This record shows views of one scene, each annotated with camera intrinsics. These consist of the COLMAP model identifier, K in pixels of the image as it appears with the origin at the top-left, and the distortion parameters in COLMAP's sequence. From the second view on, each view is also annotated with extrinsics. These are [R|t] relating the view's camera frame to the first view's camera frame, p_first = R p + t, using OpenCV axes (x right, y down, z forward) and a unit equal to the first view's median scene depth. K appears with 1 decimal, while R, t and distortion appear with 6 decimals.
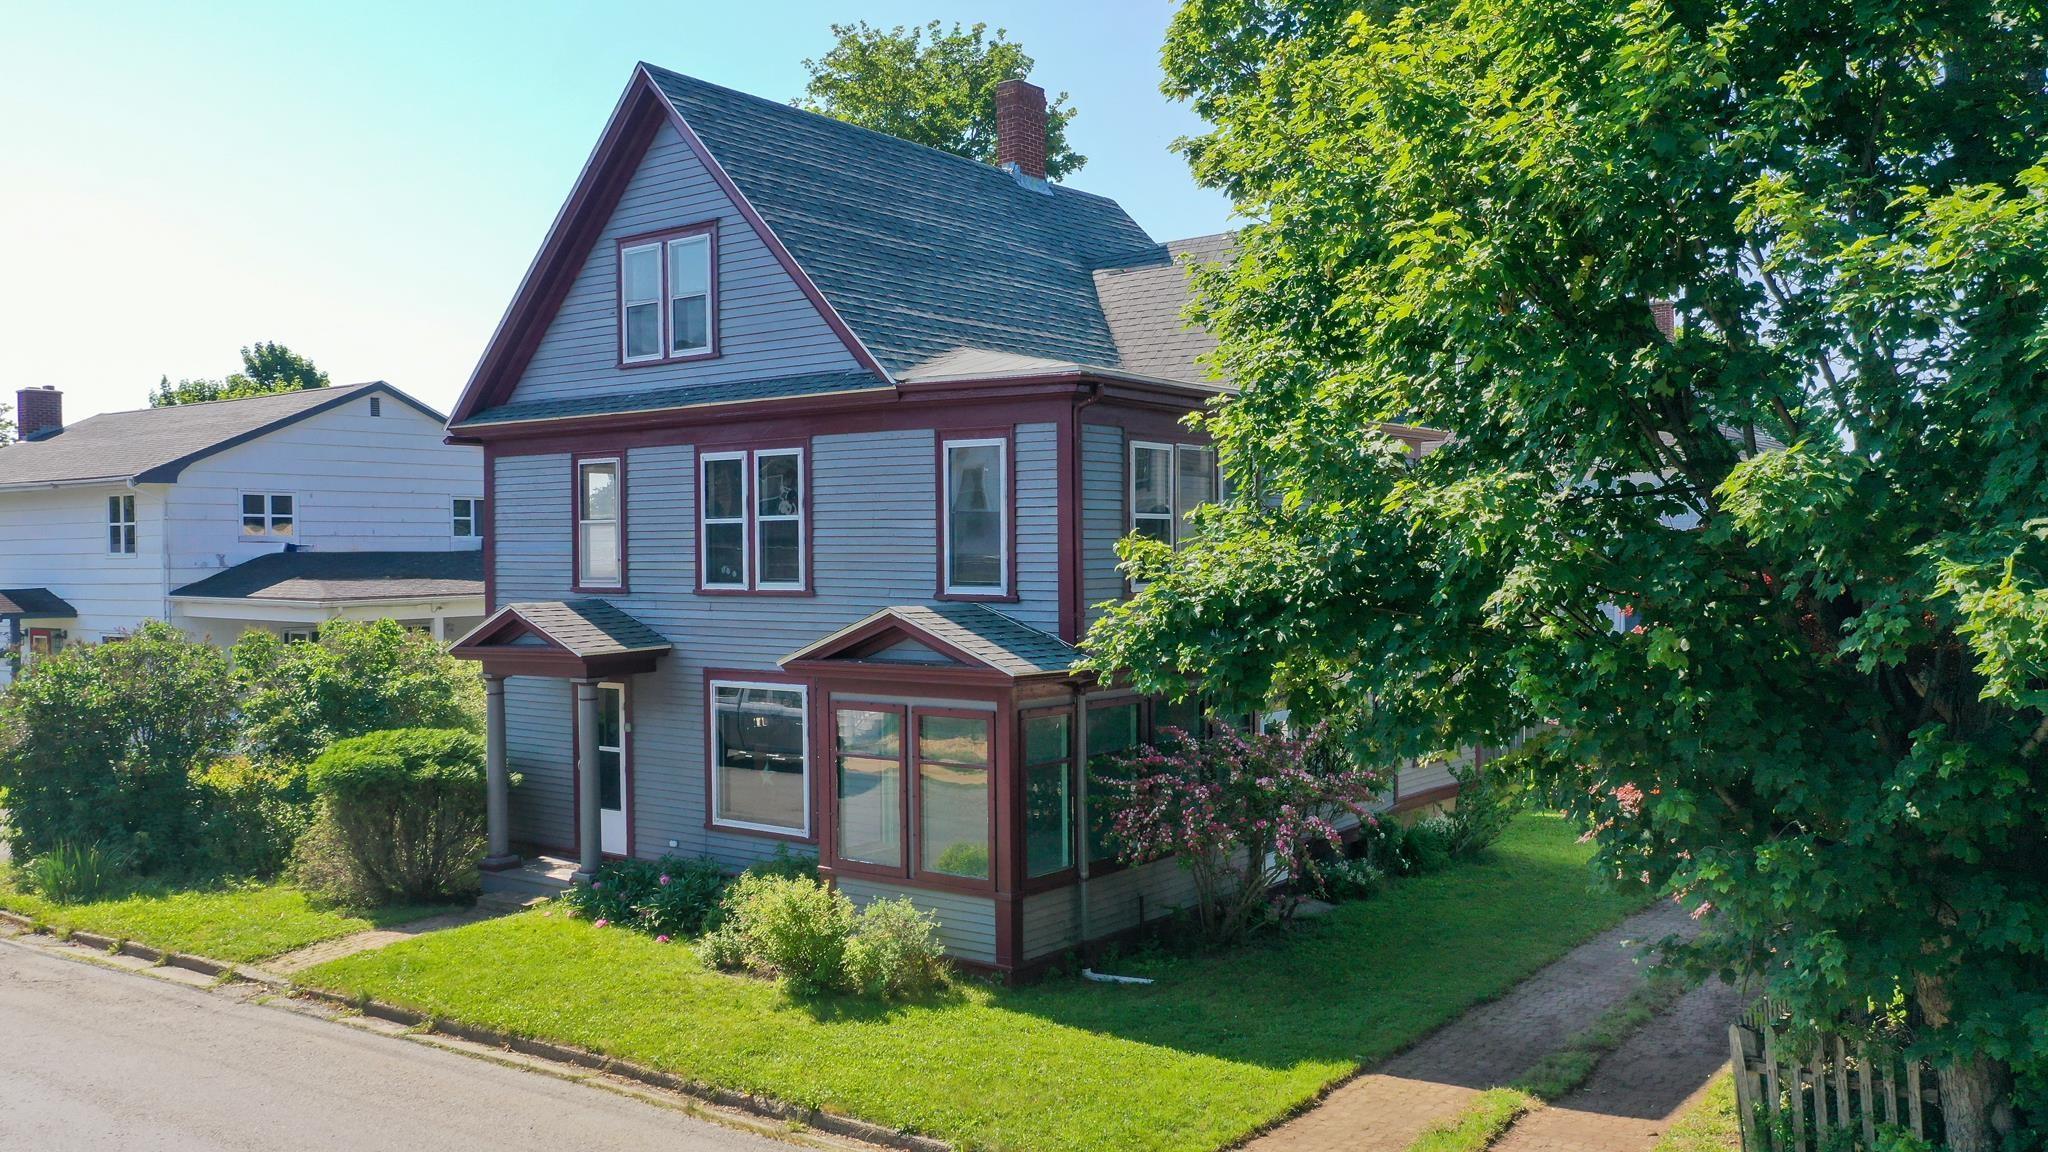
lens RADIAL K [[1661.4, 0, 1010.1], [0, 1661.4, 581.2], [0, 0, 1]] dist [-0.042108, 0.005841]
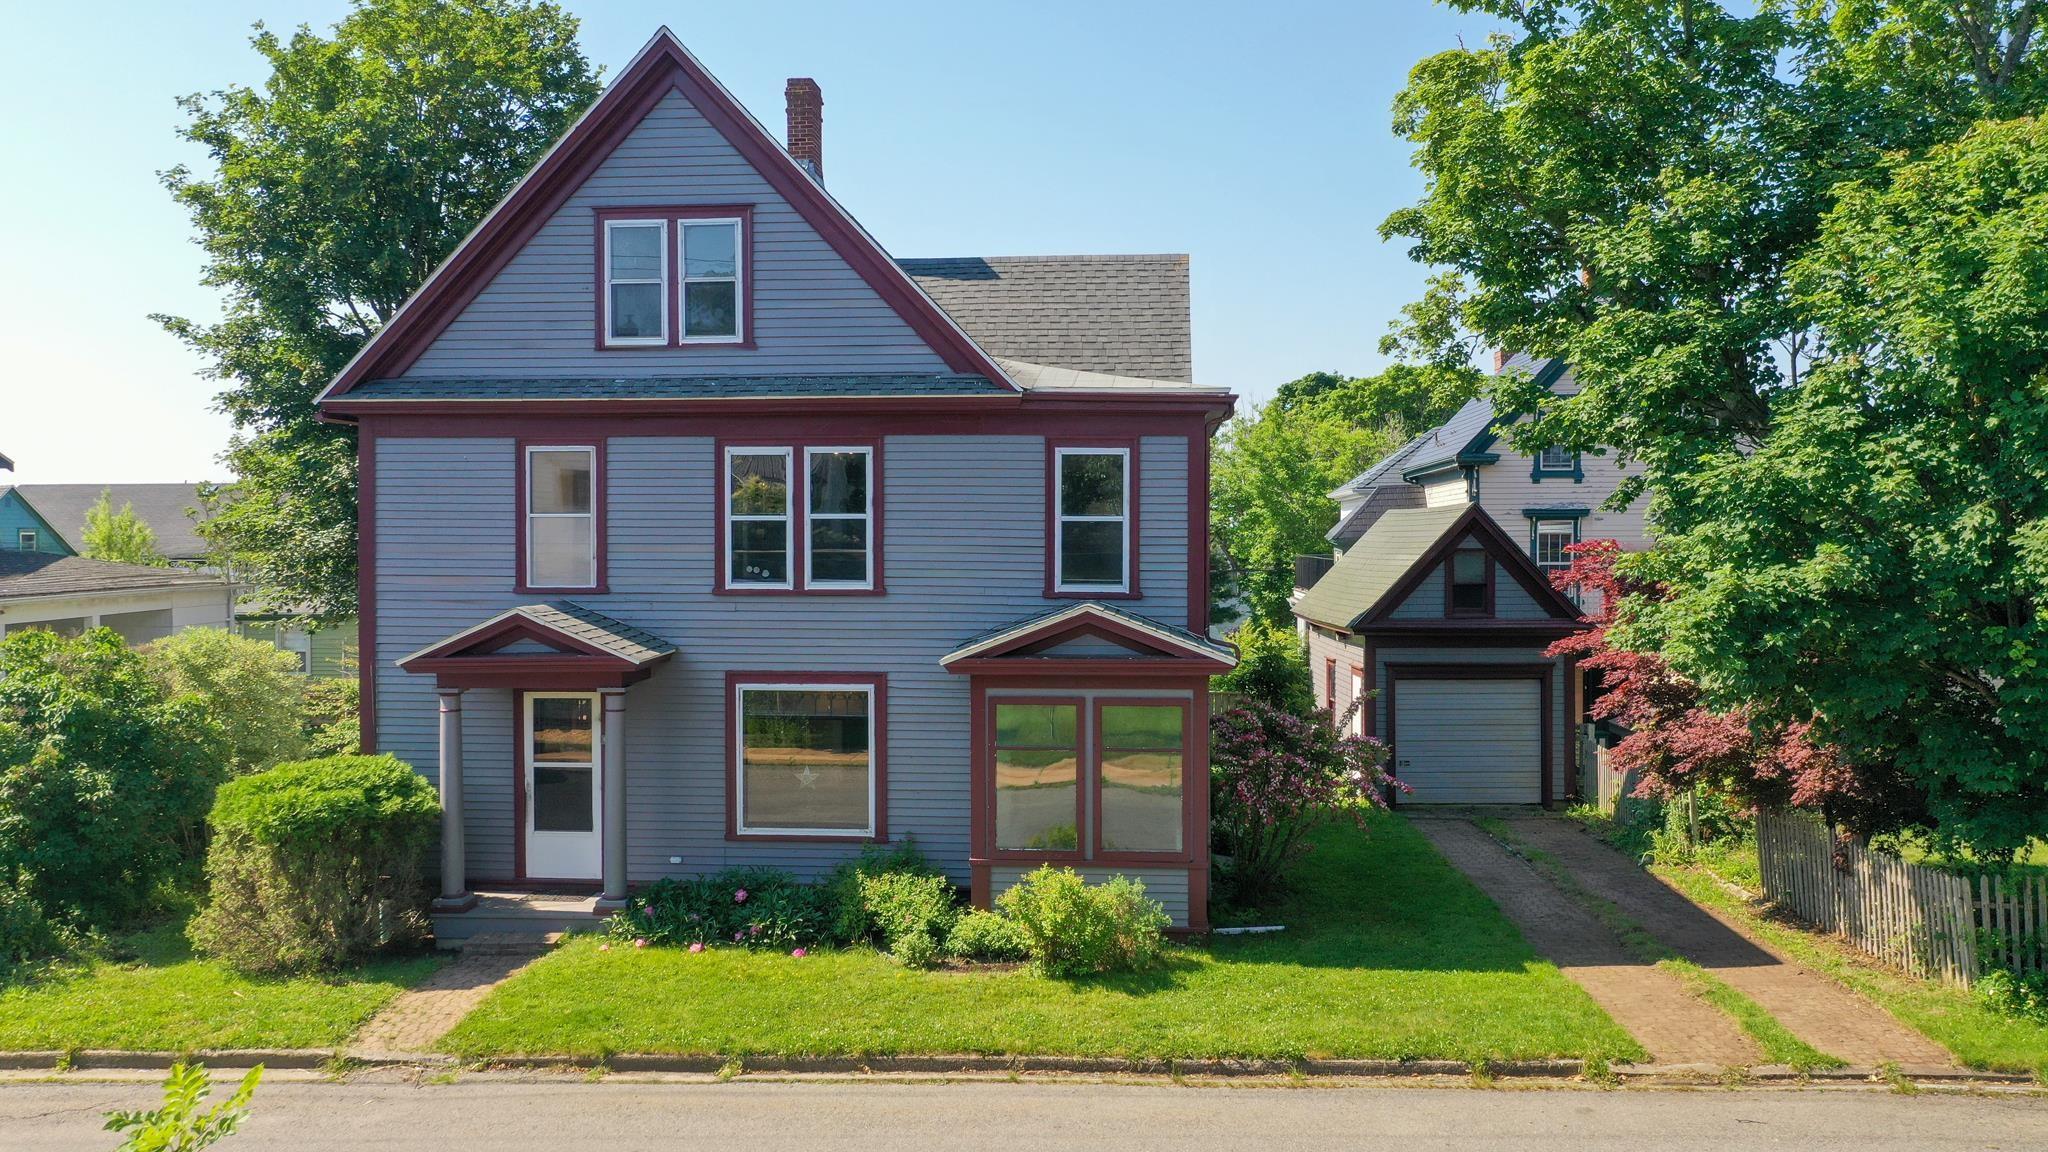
lens RADIAL K [[1661.4, 0, 1027.7], [0, 1661.4, 569.3], [0, 0, 1]] dist [-0.042108, 0.005841]
pose [[0.846029, -0.002444, 0.533132, -0.552527], [0.003258, 0.999995, -0.000586, -0.005437], [-0.533128, 0.002233, 0.846032, 0.101386]]
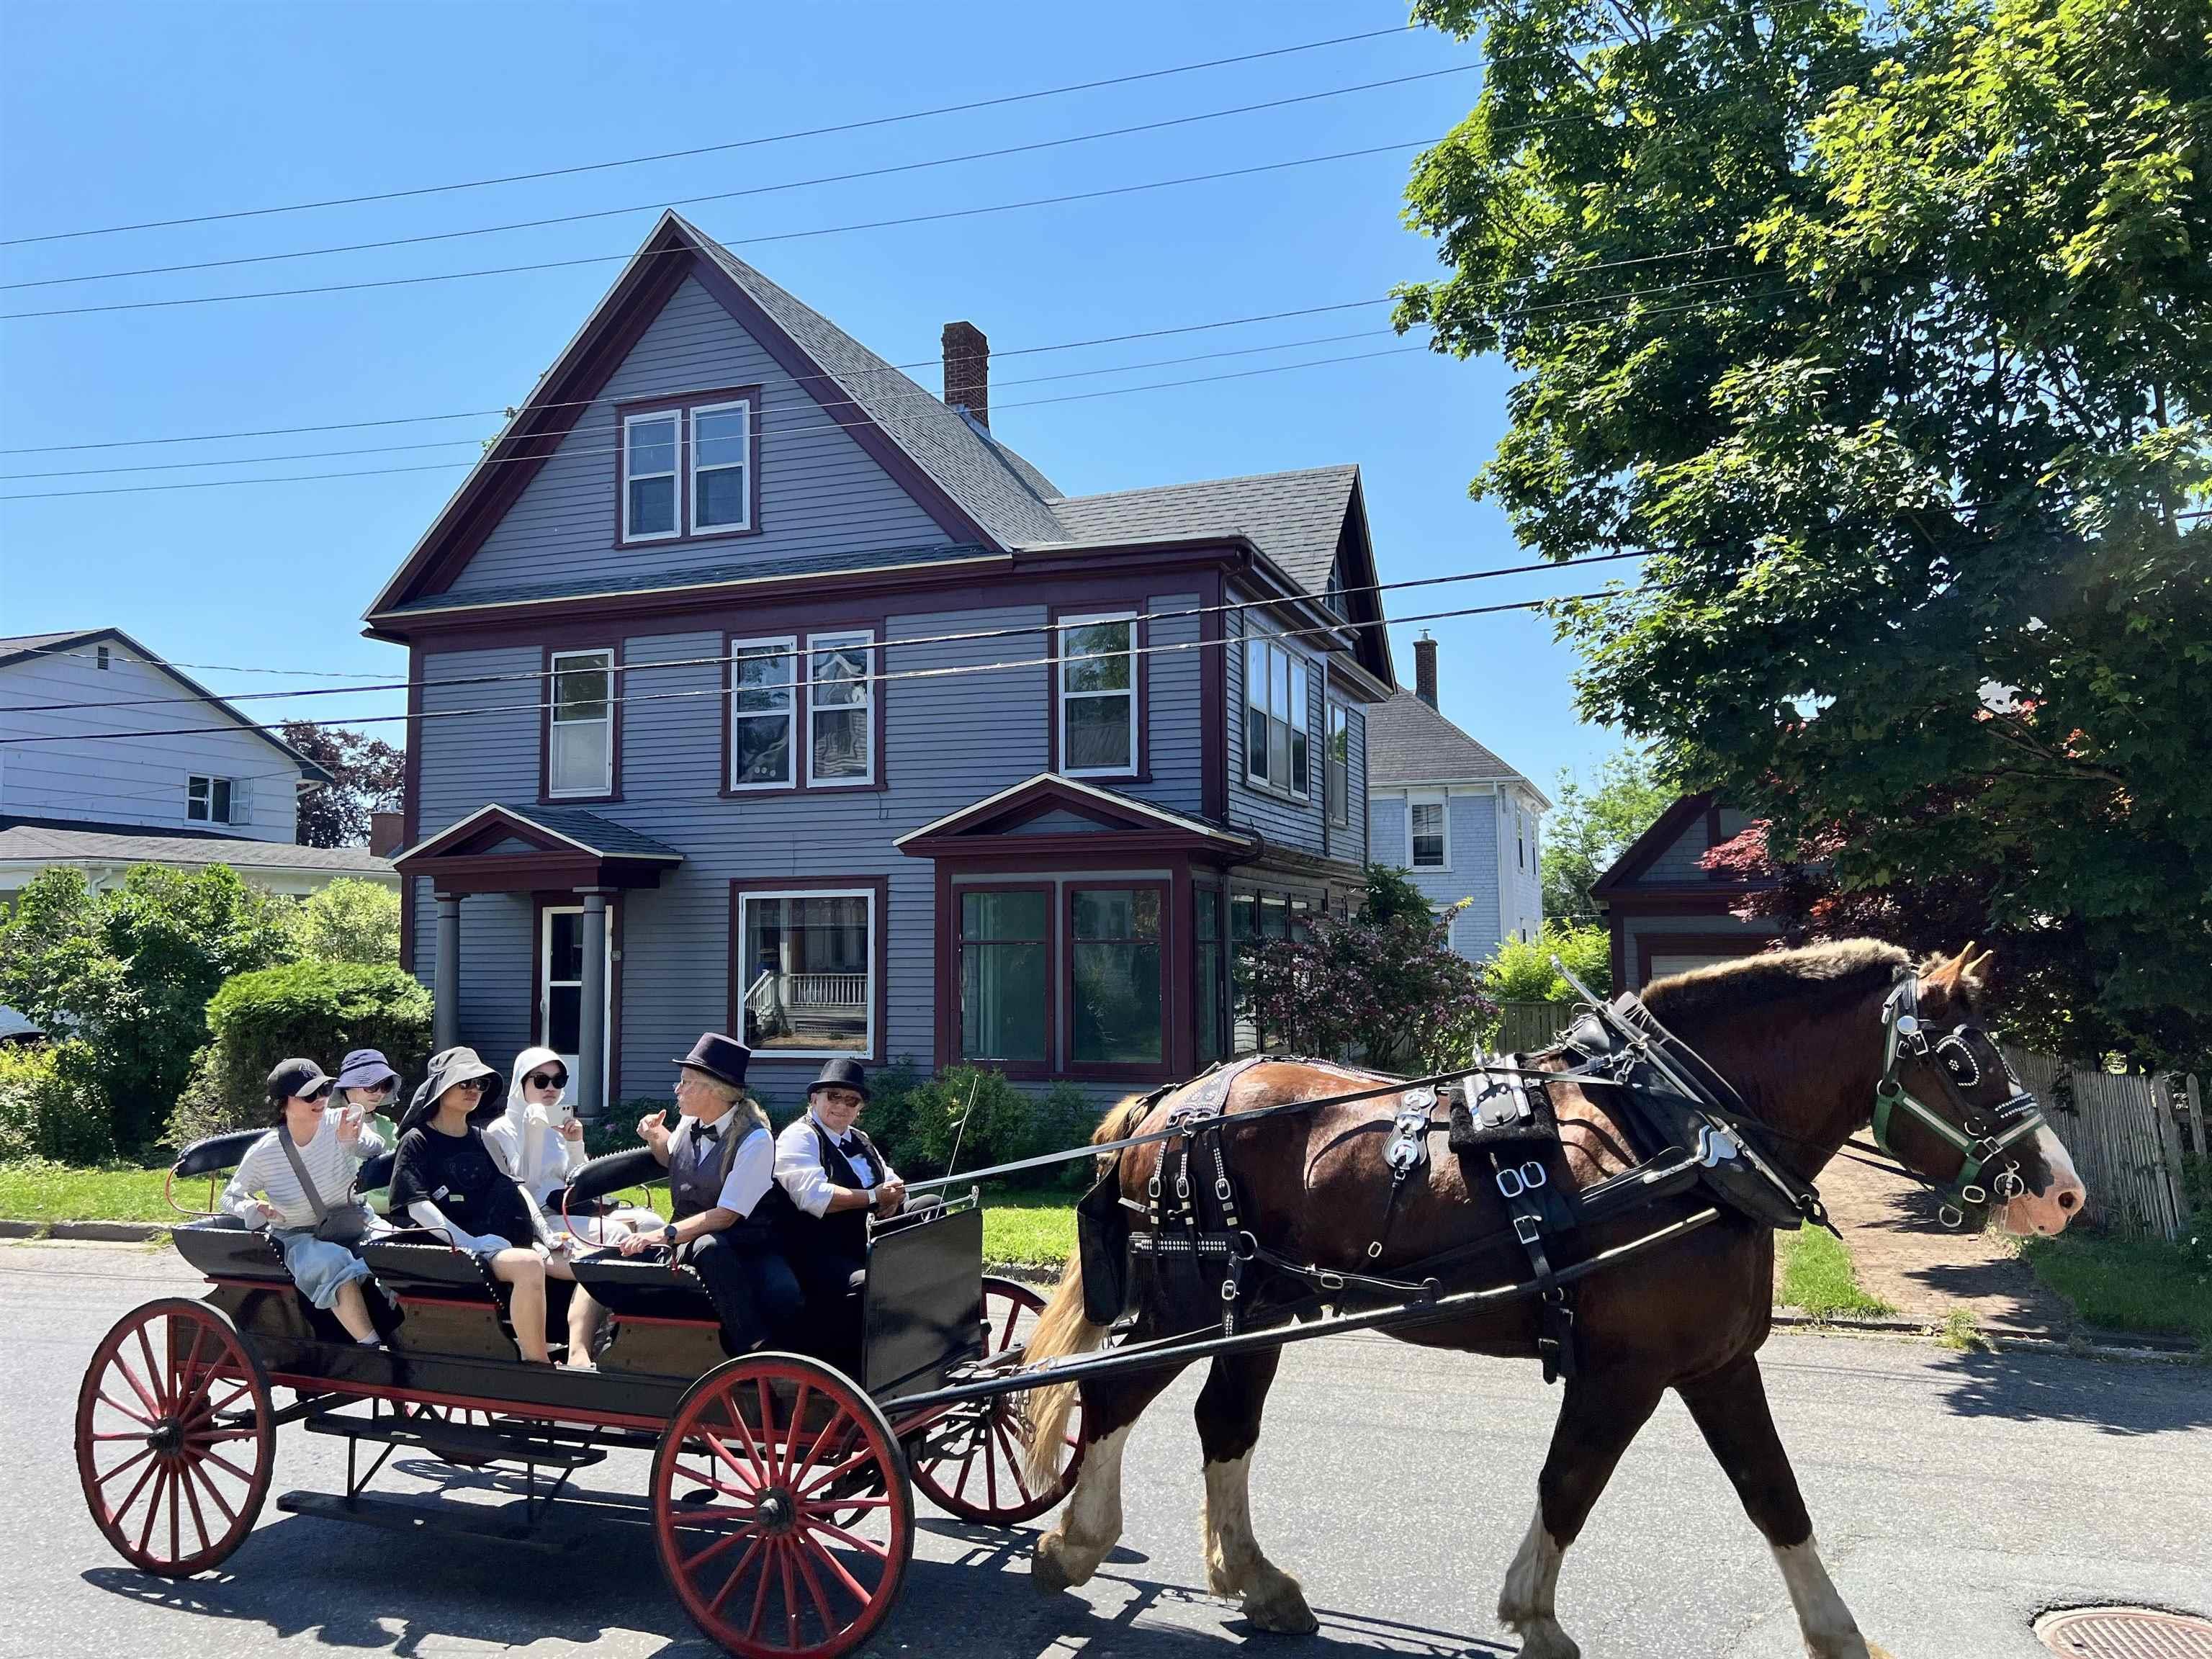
lens RADIAL K [[1643.8, 0, 1127.5], [0, 1643.8, 822.7], [0, 0, 1]] dist [0.011645, -0.010548]
pose [[0.953174, 0.023565, 0.301502, -0.250684], [0.005271, 0.995514, -0.094472, 0.107567], [-0.302375, 0.091637, 0.948774, 0.100964]]
